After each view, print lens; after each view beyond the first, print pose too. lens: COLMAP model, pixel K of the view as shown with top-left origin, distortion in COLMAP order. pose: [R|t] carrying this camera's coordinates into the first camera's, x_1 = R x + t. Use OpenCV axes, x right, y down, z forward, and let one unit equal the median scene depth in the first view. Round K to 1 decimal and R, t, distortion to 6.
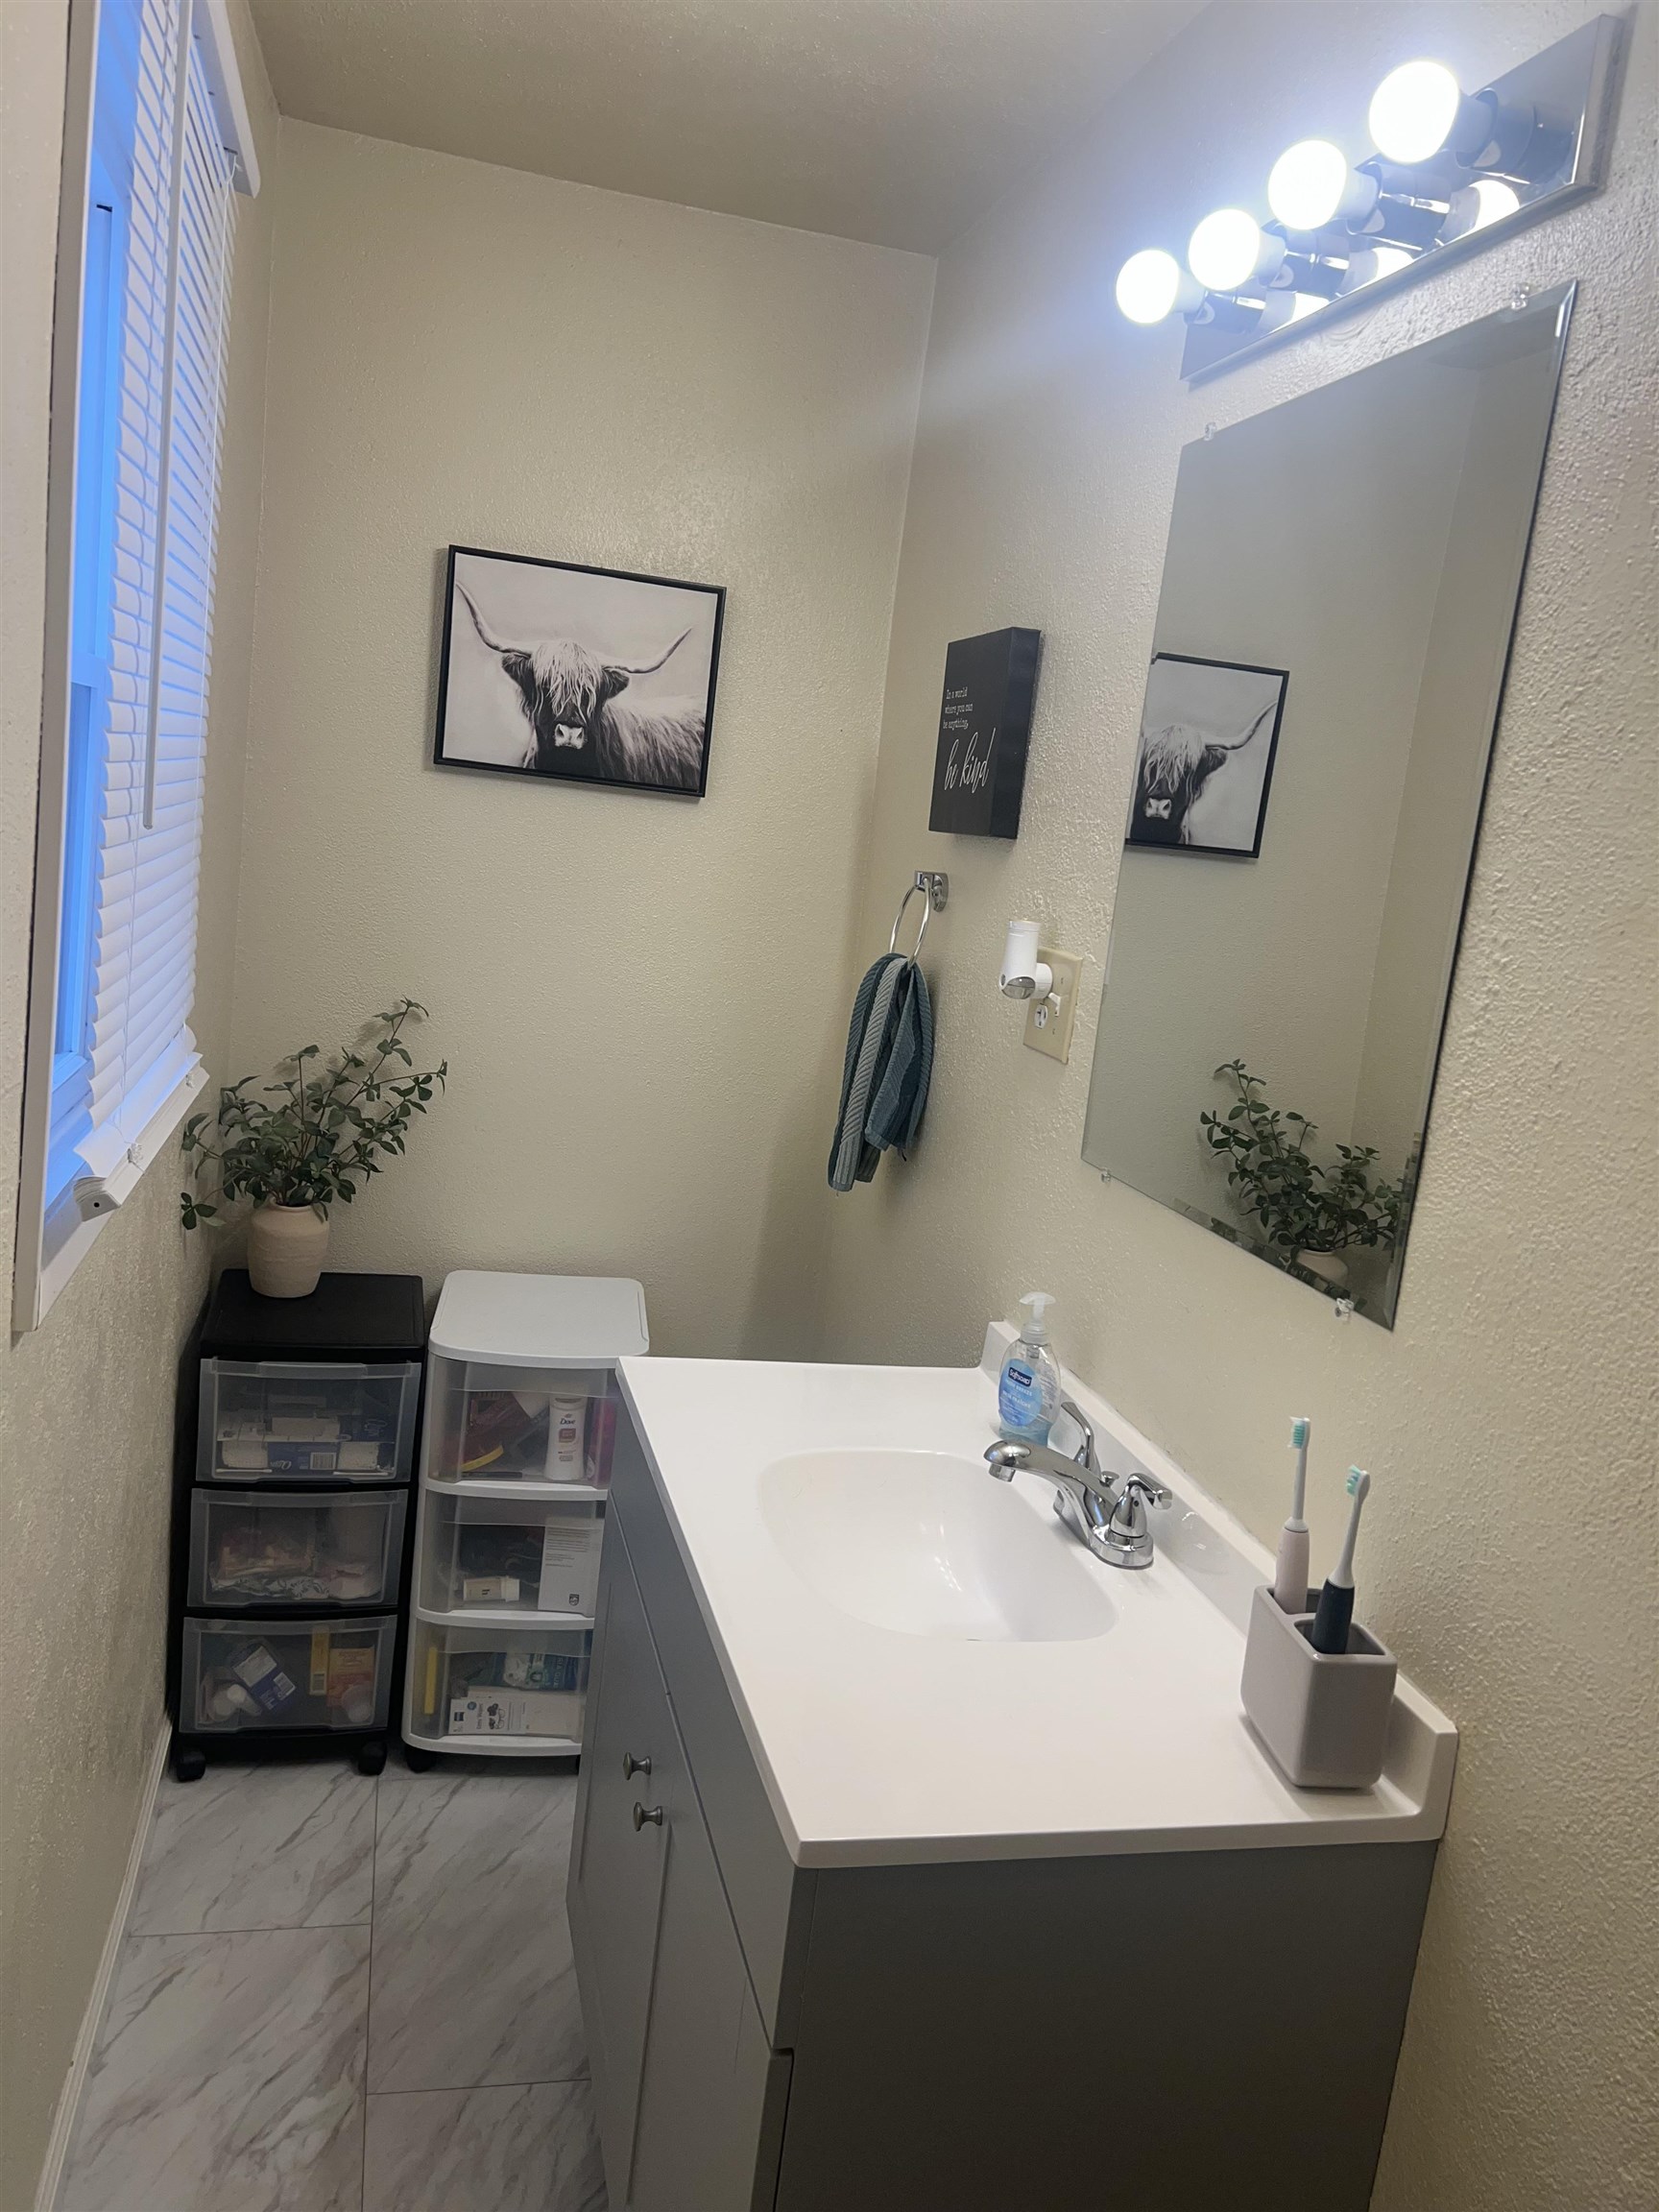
lens RADIAL K [[1648.5, 0, 828.8], [0, 1648.5, 1103.1], [0, 0, 1]] dist [0.046295, -0.053869]
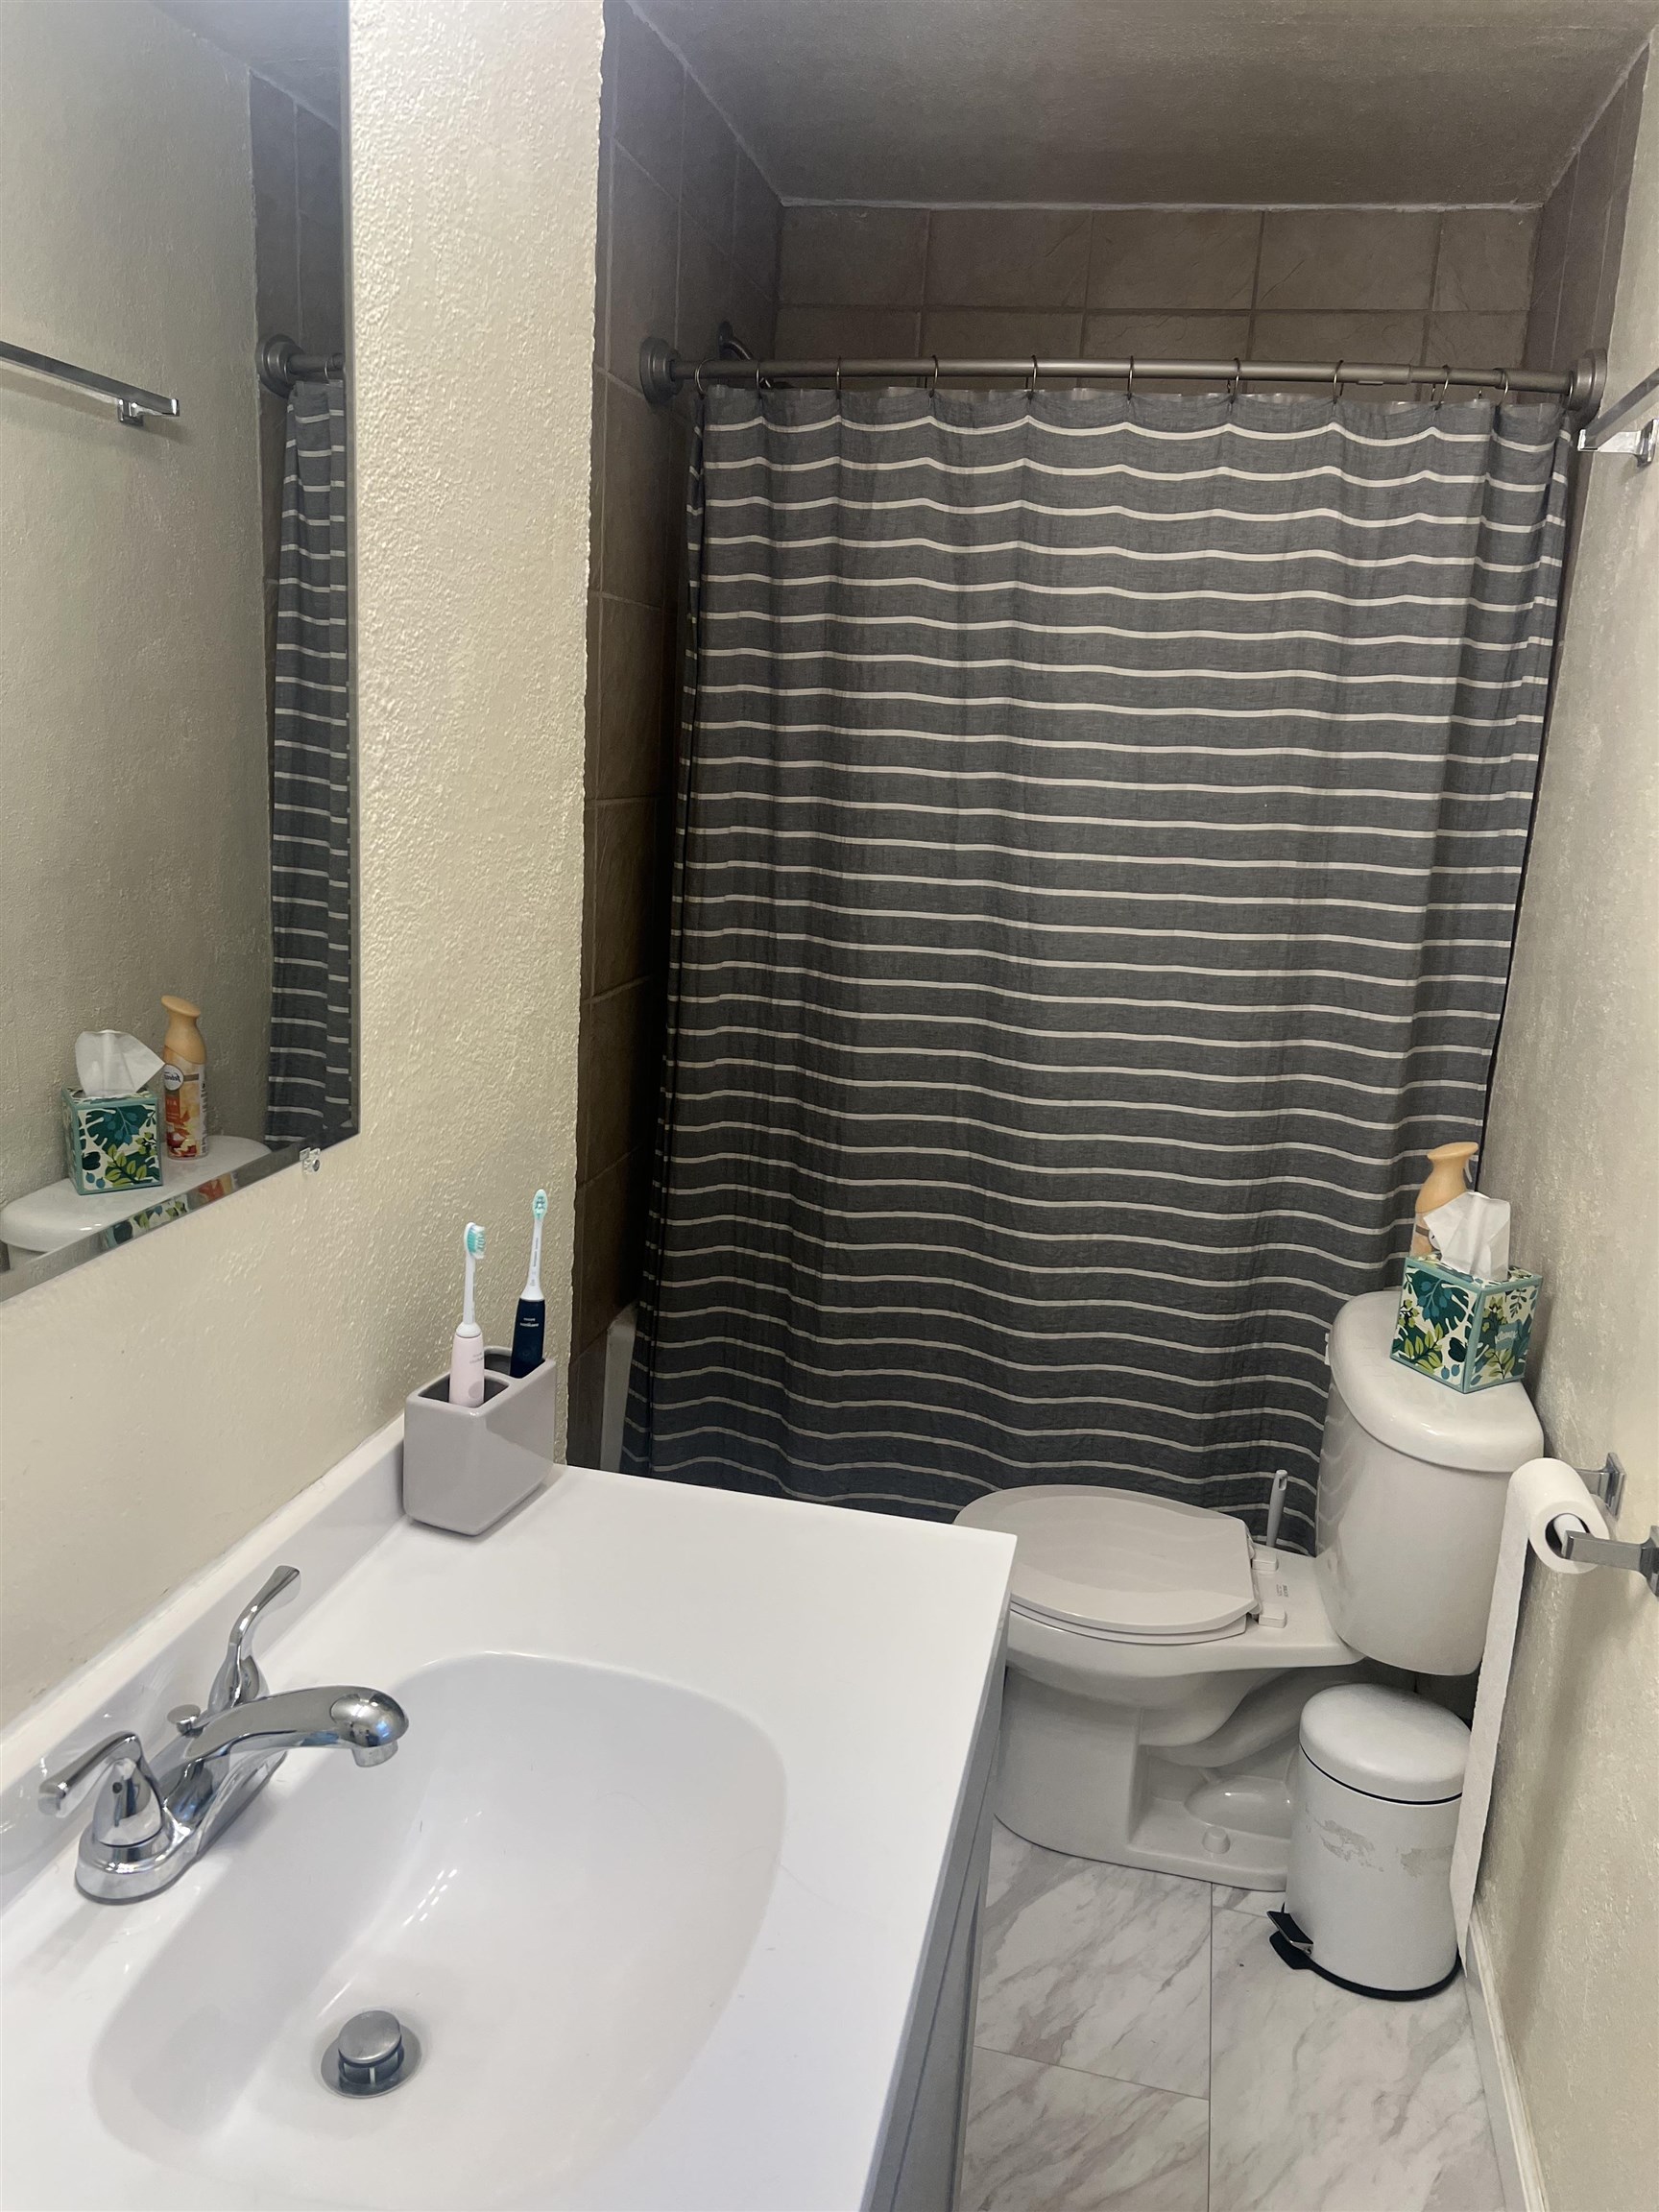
lens RADIAL K [[1648.5, 0, 828.3], [0, 1648.5, 1104.0], [0, 0, 1]] dist [0.046295, -0.053869]
pose [[-0.883956, -0.246690, 0.397197, -0.271209], [-0.071090, 0.910525, 0.407296, -0.288198], [-0.462134, 0.331795, -0.822401, 1.755646]]
